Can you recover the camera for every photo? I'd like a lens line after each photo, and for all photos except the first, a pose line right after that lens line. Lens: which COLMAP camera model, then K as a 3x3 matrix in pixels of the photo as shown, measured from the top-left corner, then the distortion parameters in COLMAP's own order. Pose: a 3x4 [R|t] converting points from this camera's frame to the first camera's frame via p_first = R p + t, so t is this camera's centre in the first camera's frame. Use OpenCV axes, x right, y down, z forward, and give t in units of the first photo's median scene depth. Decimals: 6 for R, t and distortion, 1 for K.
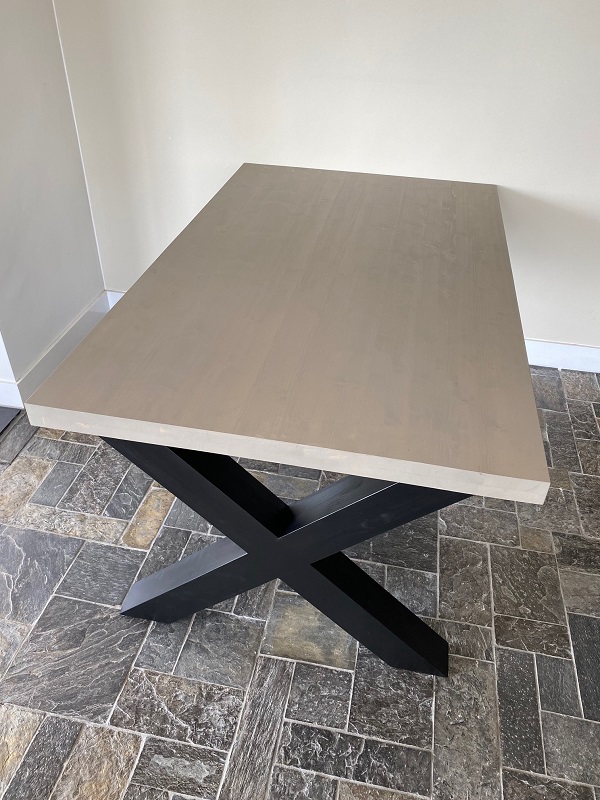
lens RADIAL K [[623.6, 0, 303.3], [0, 623.6, 406.3], [0, 0, 1]] dist [0.009249, 0.005916]
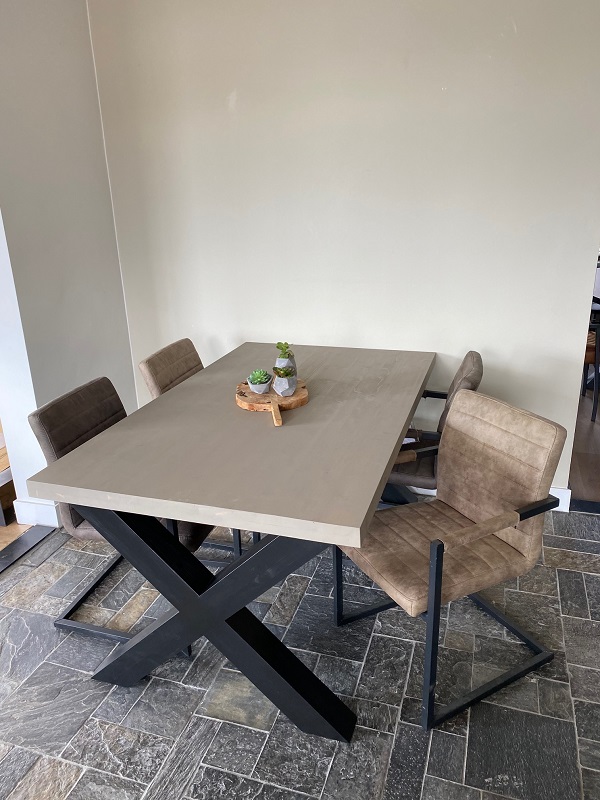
lens RADIAL K [[623.6, 0, 301.3], [0, 623.6, 400.9], [0, 0, 1]] dist [0.009249, 0.005916]
pose [[0.990634, -0.011922, -0.136026, 0.299508], [-0.029566, 0.953821, -0.298917, 0.176814], [0.133308, 0.300139, 0.944535, -0.275523]]
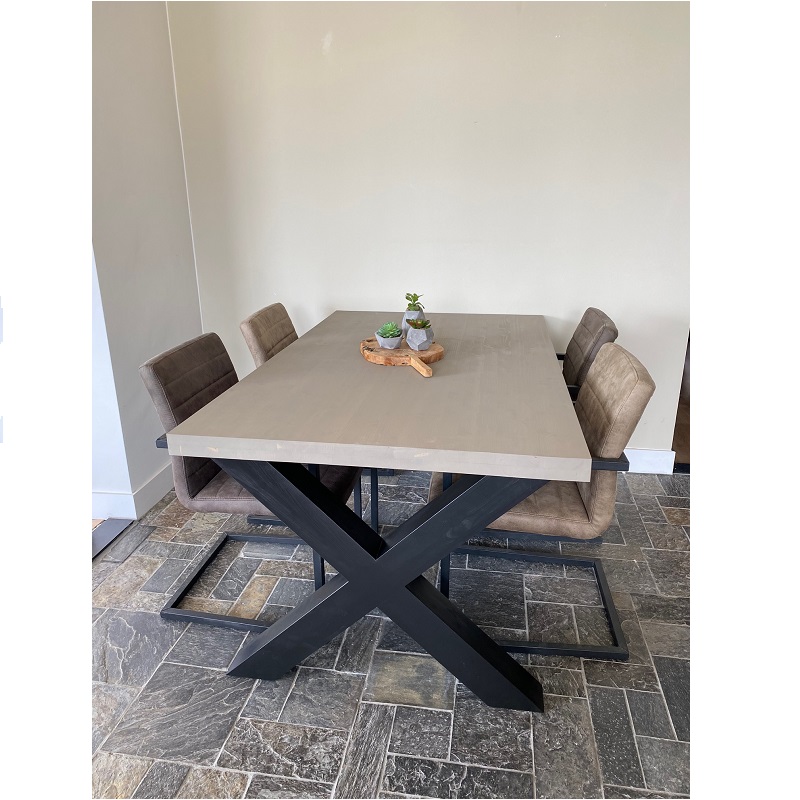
lens RADIAL K [[622.7, 0, 399.5], [0, 622.7, 402.9], [0, 0, 1]] dist [0.008400, 0.005434]
pose [[0.998820, -0.043542, 0.021512, -0.007347], [0.048102, 0.948038, -0.314501, 0.254827], [-0.006700, 0.315165, 0.949013, -0.140345]]
